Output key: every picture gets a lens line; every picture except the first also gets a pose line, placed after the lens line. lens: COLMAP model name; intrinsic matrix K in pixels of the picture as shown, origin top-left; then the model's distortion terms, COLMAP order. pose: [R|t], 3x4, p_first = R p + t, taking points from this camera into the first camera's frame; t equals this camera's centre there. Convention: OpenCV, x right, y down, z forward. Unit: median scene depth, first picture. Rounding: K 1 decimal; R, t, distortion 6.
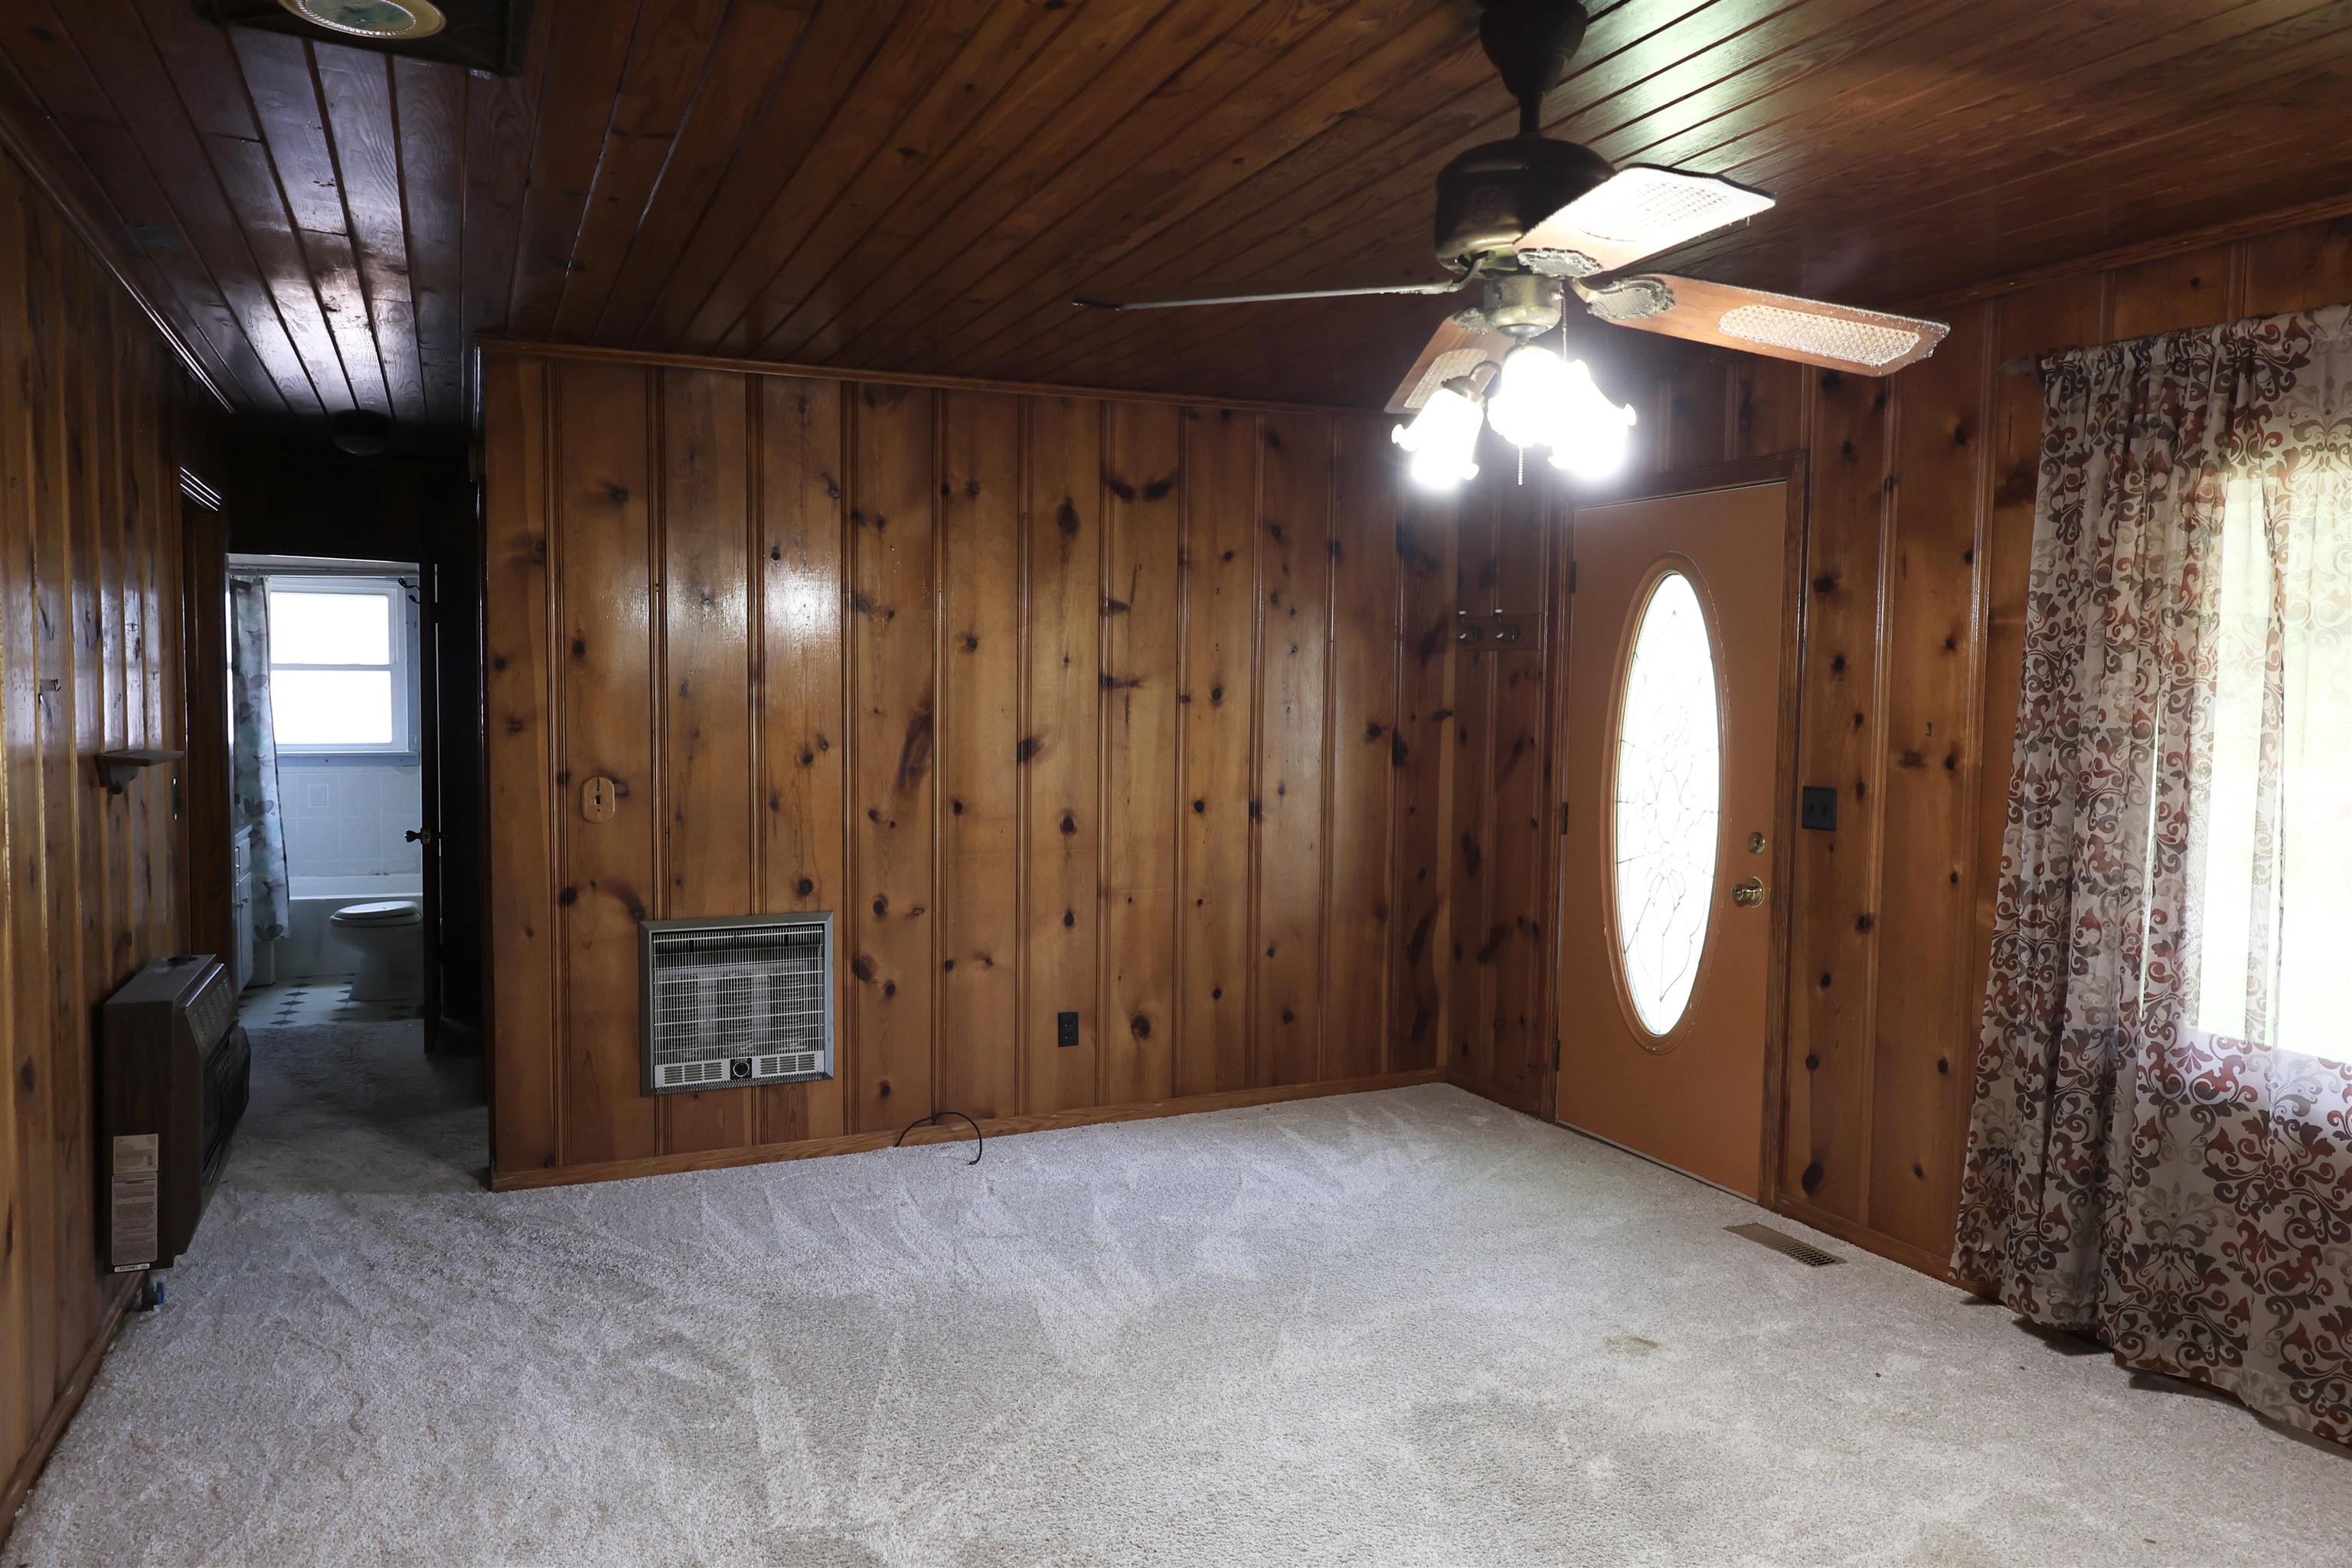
lens RADIAL K [[1617.7, 0, 1161.4], [0, 1617.7, 786.3], [0, 0, 1]] dist [-0.117331, 0.097460]
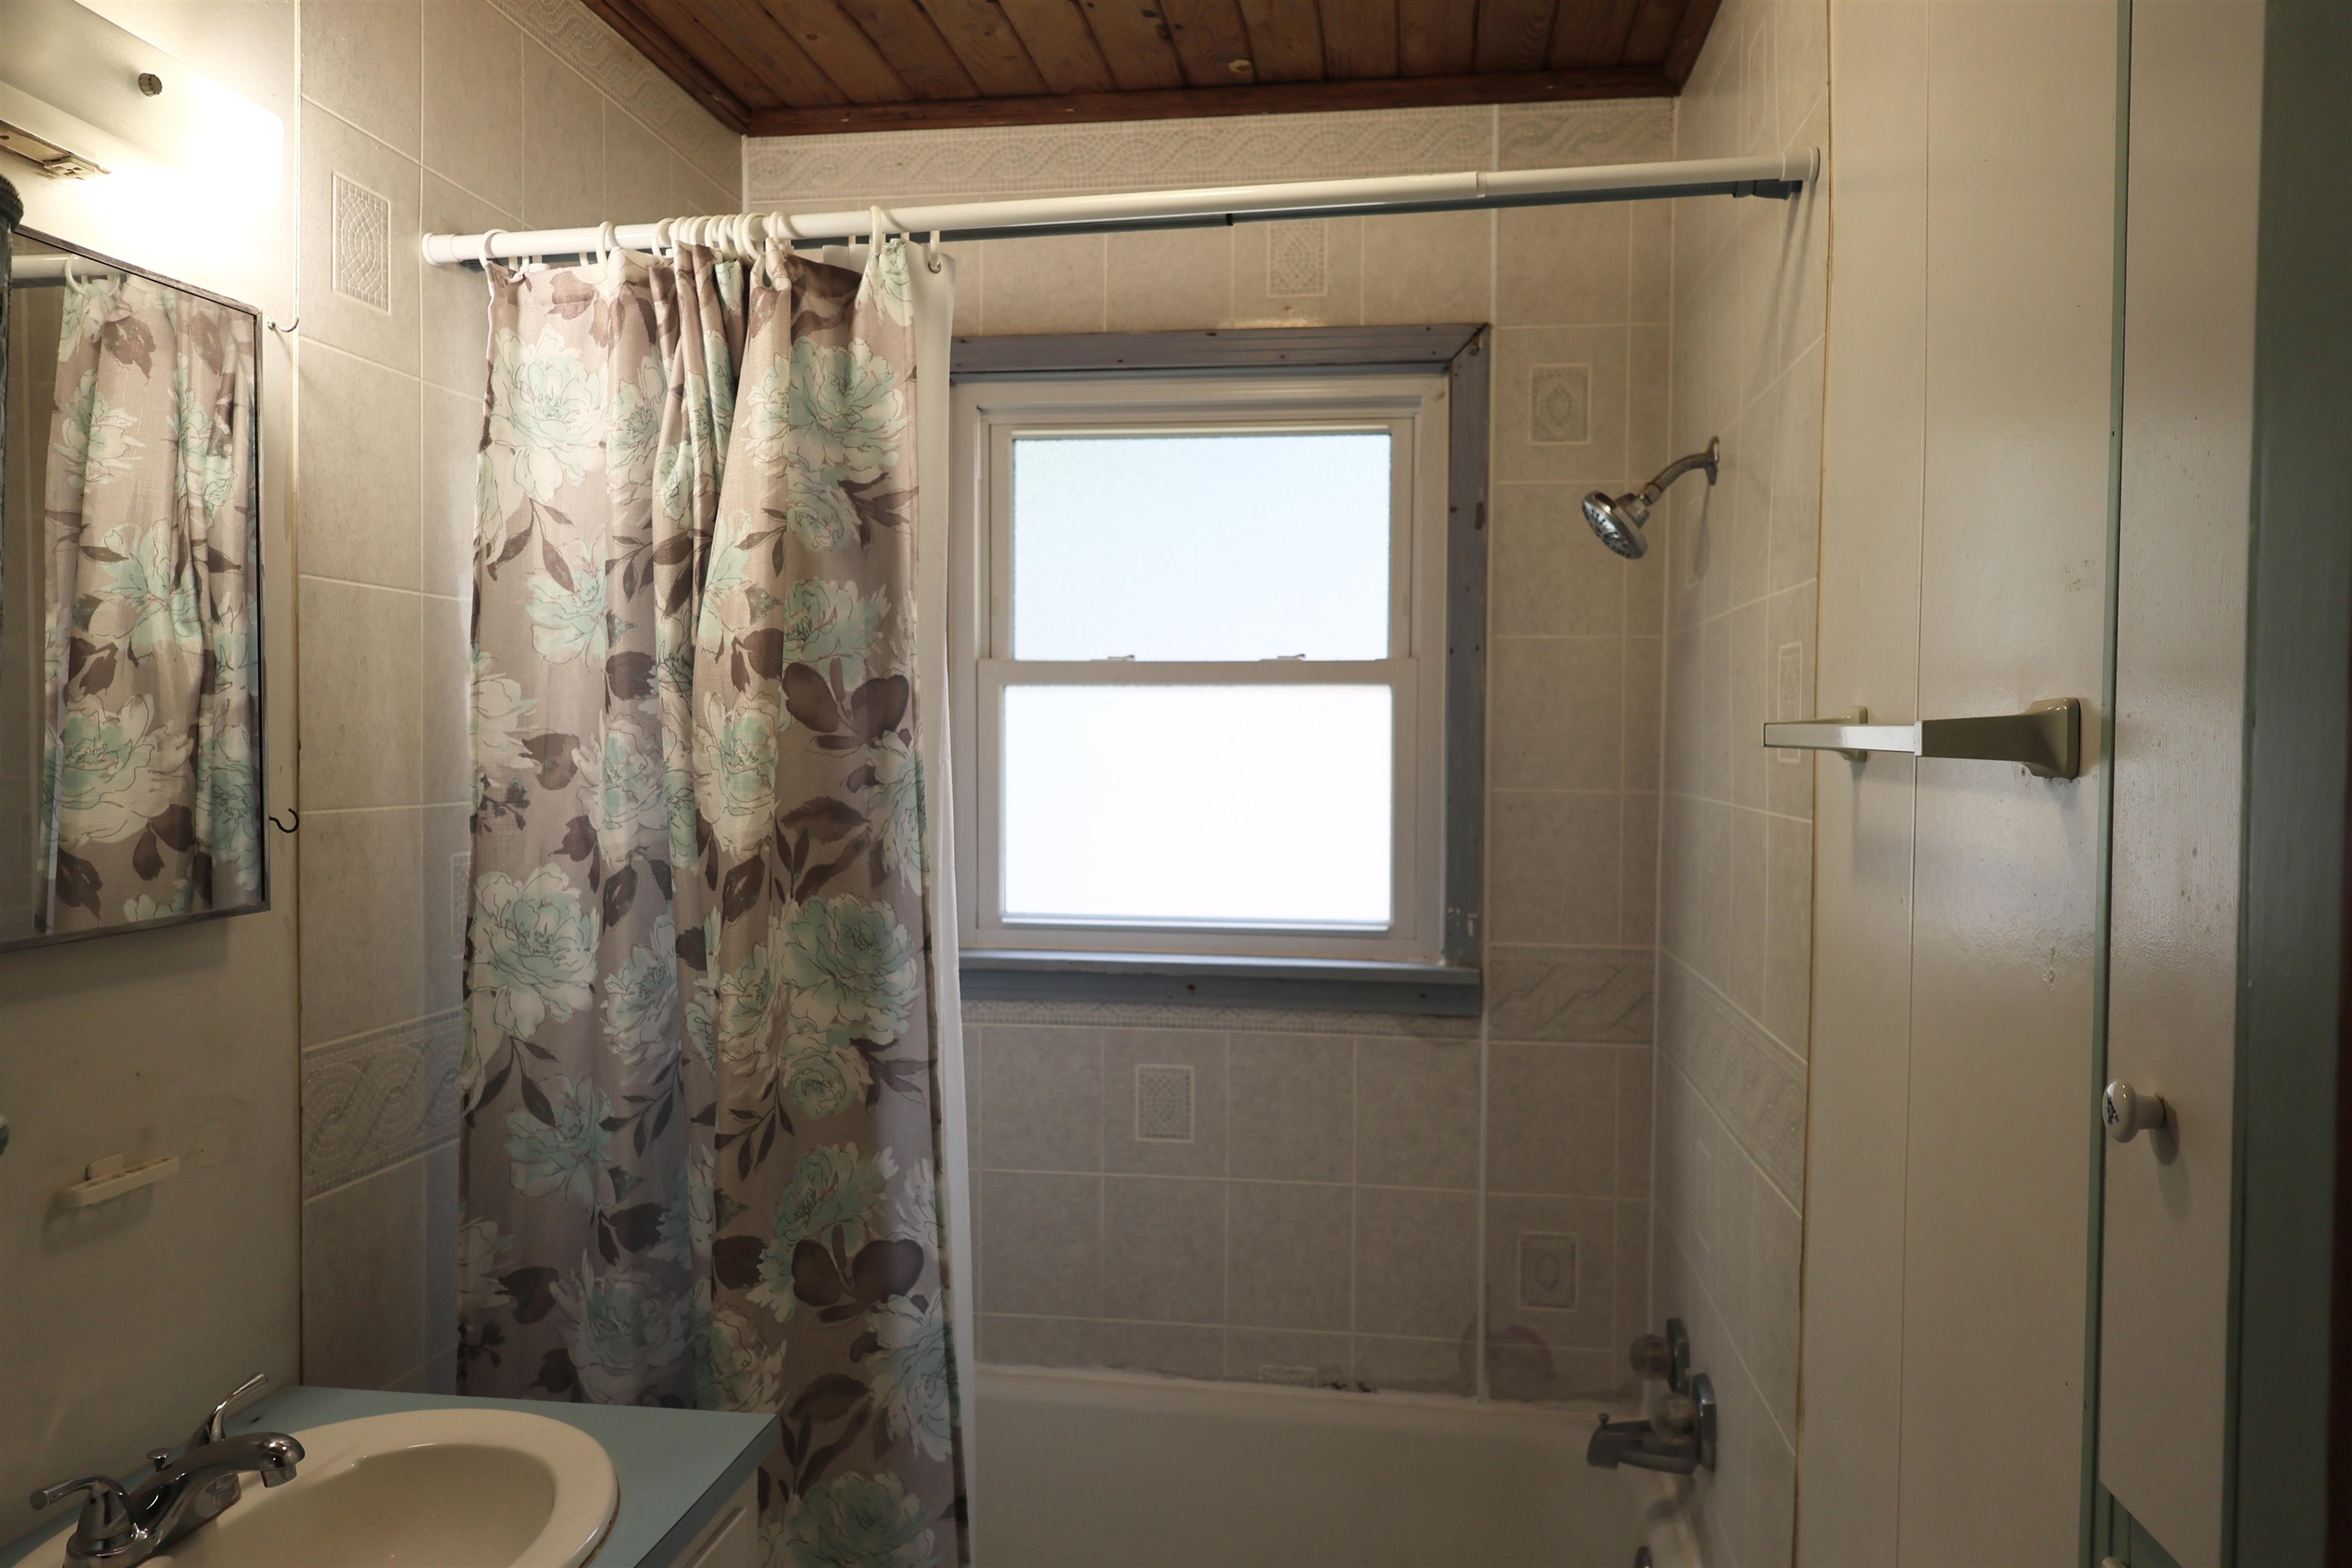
lens RADIAL K [[1679.9, 0, 1183.2], [0, 1679.9, 782.5], [0, 0, 1]] dist [0.029444, 0.001346]
pose [[0.858752, 0.011797, -0.512256, -0.381917], [-0.032929, 0.998939, -0.032198, -0.046027], [0.511332, 0.044519, 0.858229, 0.752292]]
